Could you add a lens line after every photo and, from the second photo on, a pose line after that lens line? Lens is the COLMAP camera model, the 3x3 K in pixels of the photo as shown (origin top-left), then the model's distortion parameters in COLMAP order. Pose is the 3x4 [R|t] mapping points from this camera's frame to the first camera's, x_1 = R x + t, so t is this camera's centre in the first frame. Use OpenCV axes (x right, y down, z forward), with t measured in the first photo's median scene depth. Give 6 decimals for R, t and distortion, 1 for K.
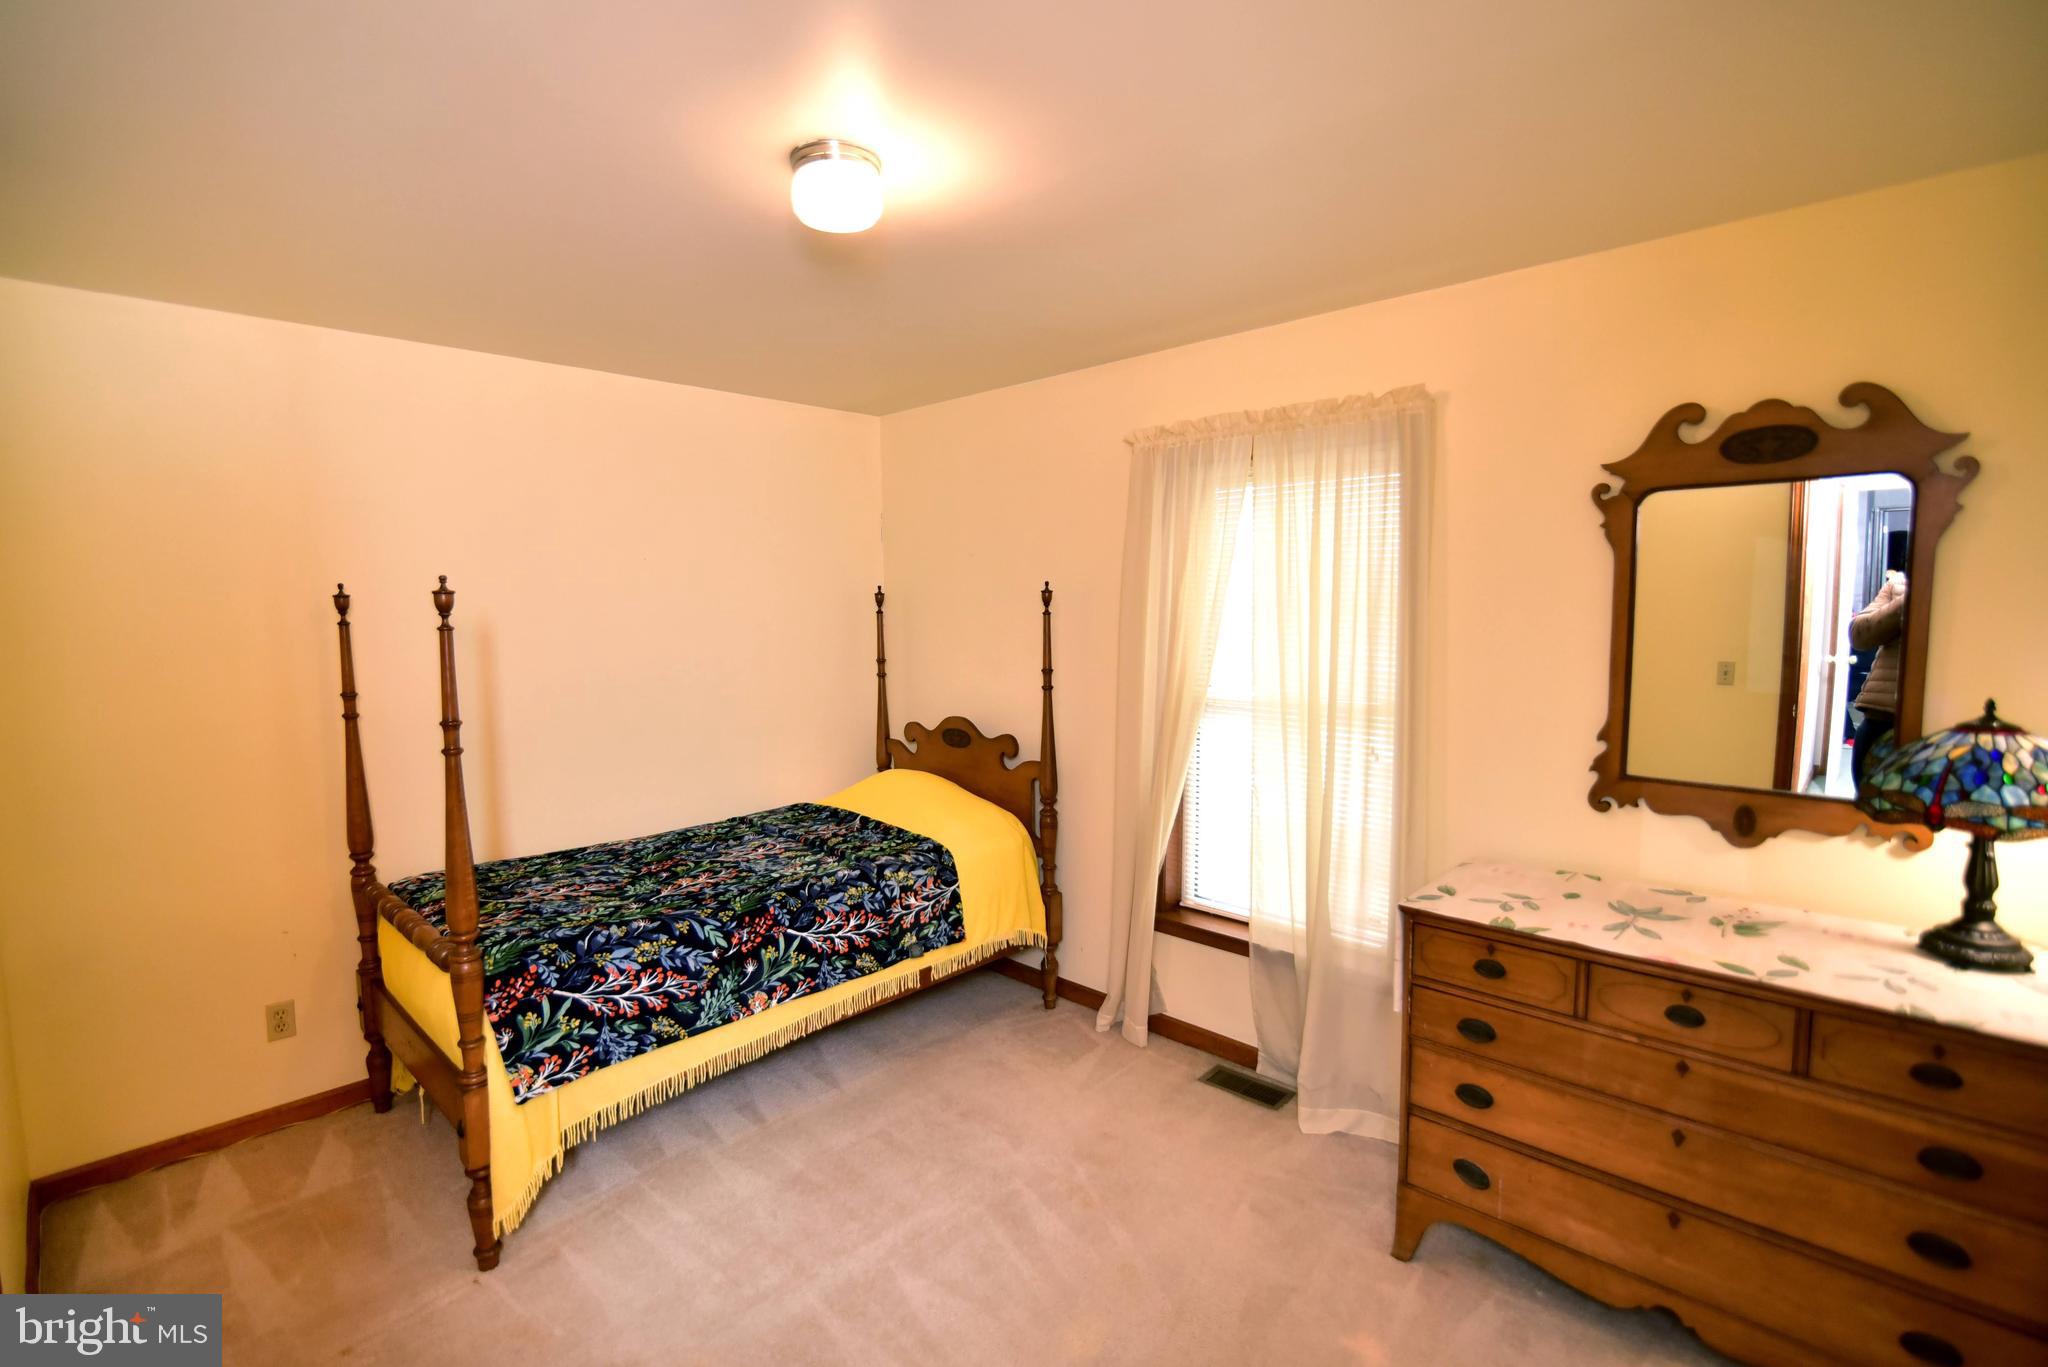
lens RADIAL K [[994.1, 0, 1024.0], [0, 994.1, 683.5], [0, 0, 1]] dist [-0.002847, -0.000299]
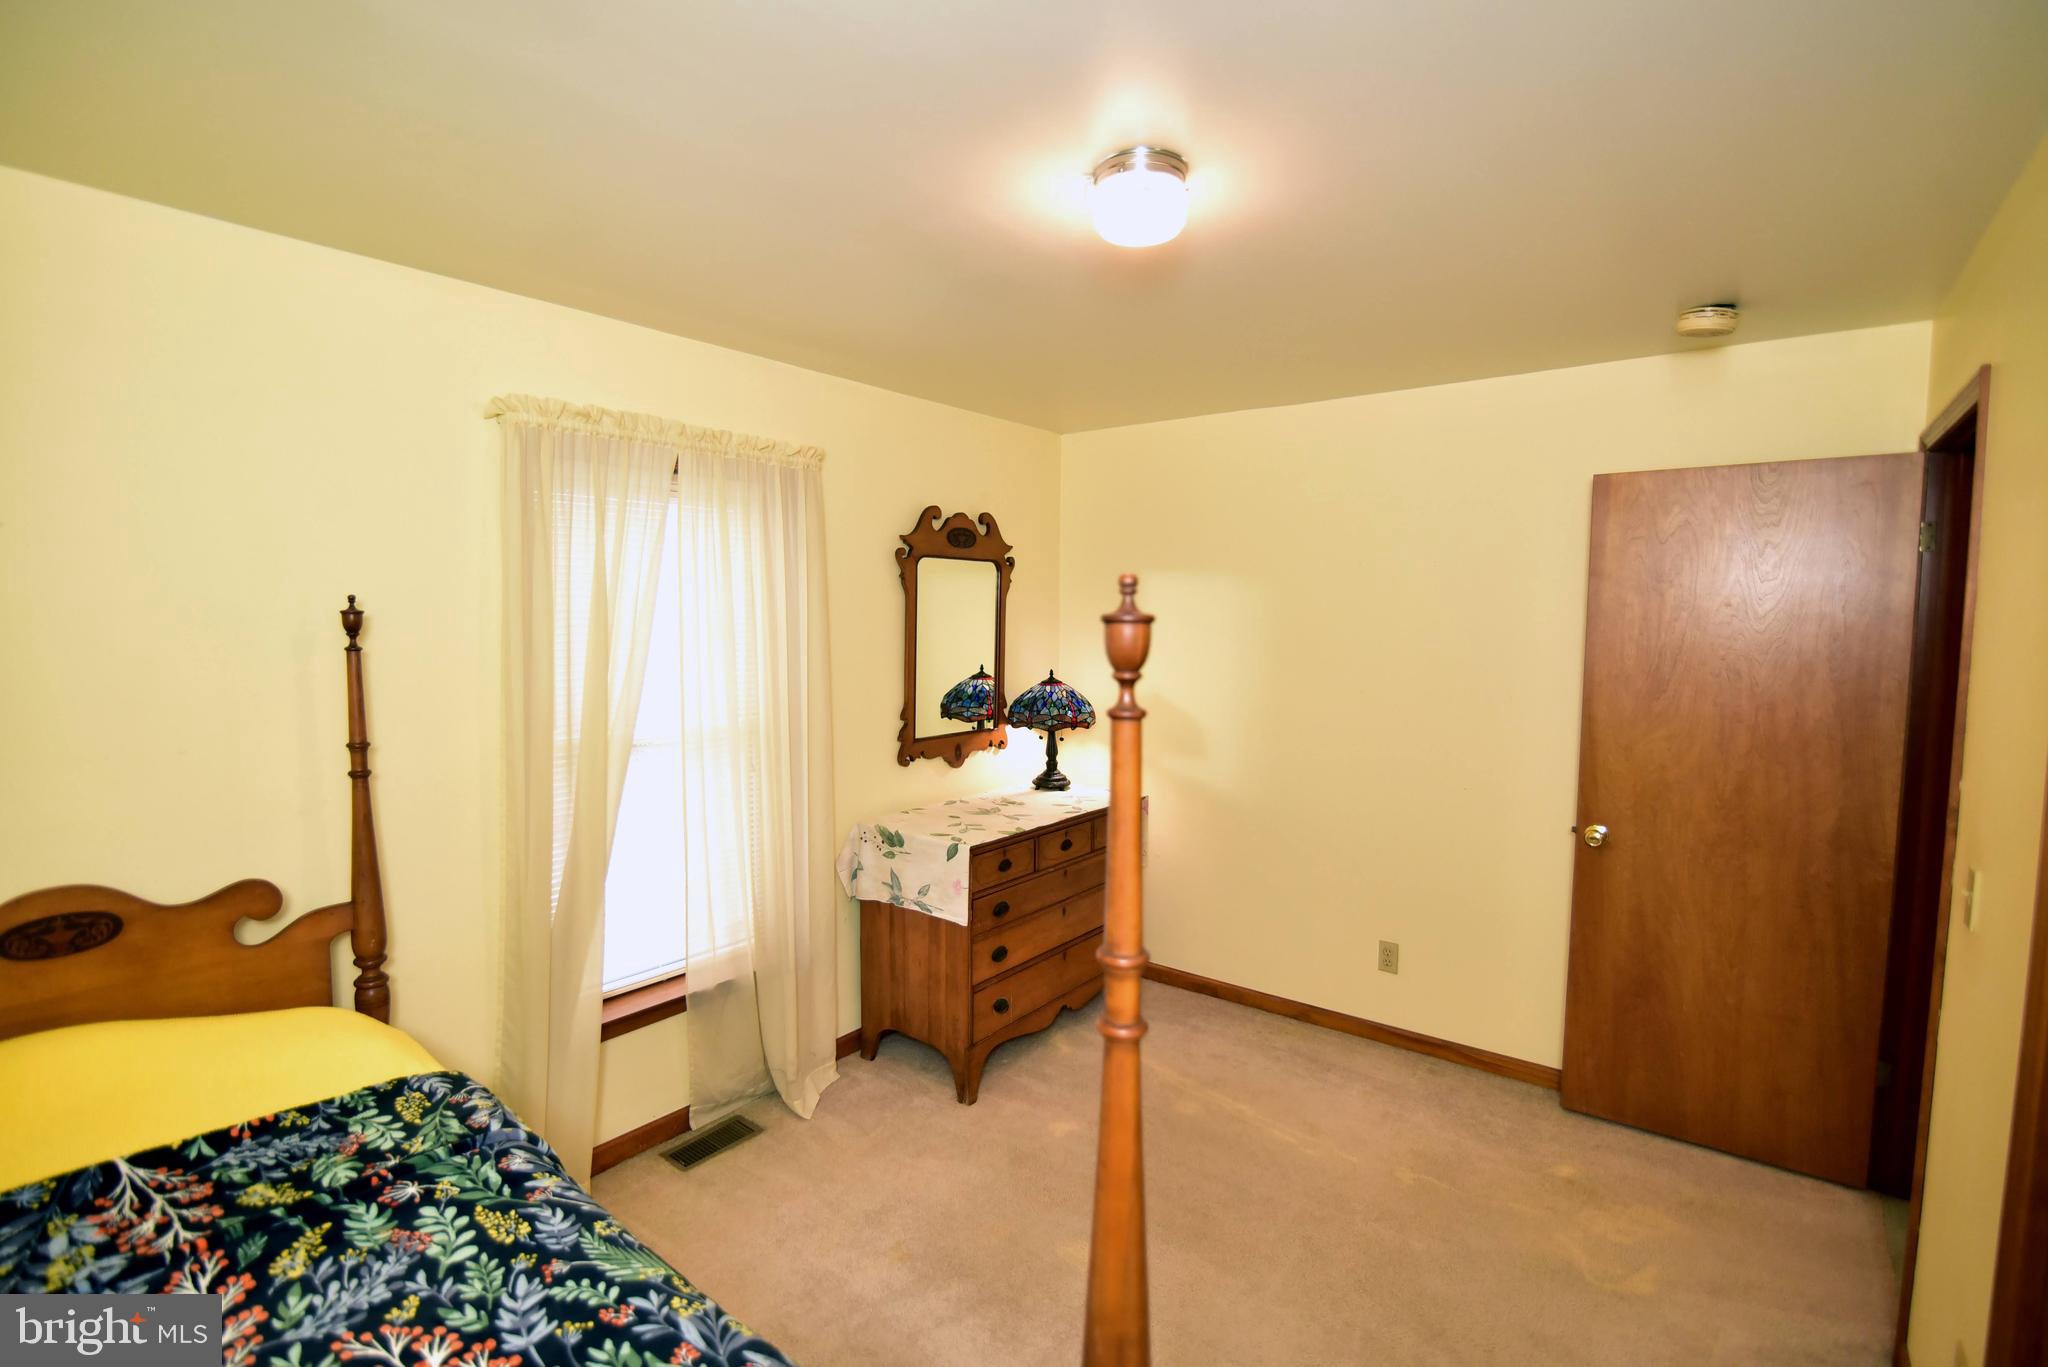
lens RADIAL K [[938.5, 0, 1024.0], [0, 938.5, 683.5], [0, 0, 1]] dist [-0.000359, 0.000026]
pose [[-0.112526, -0.065419, 0.991493, -0.849456], [0.080947, 0.993910, 0.074765, -0.087884], [-0.990346, 0.088671, -0.106545, 0.976375]]
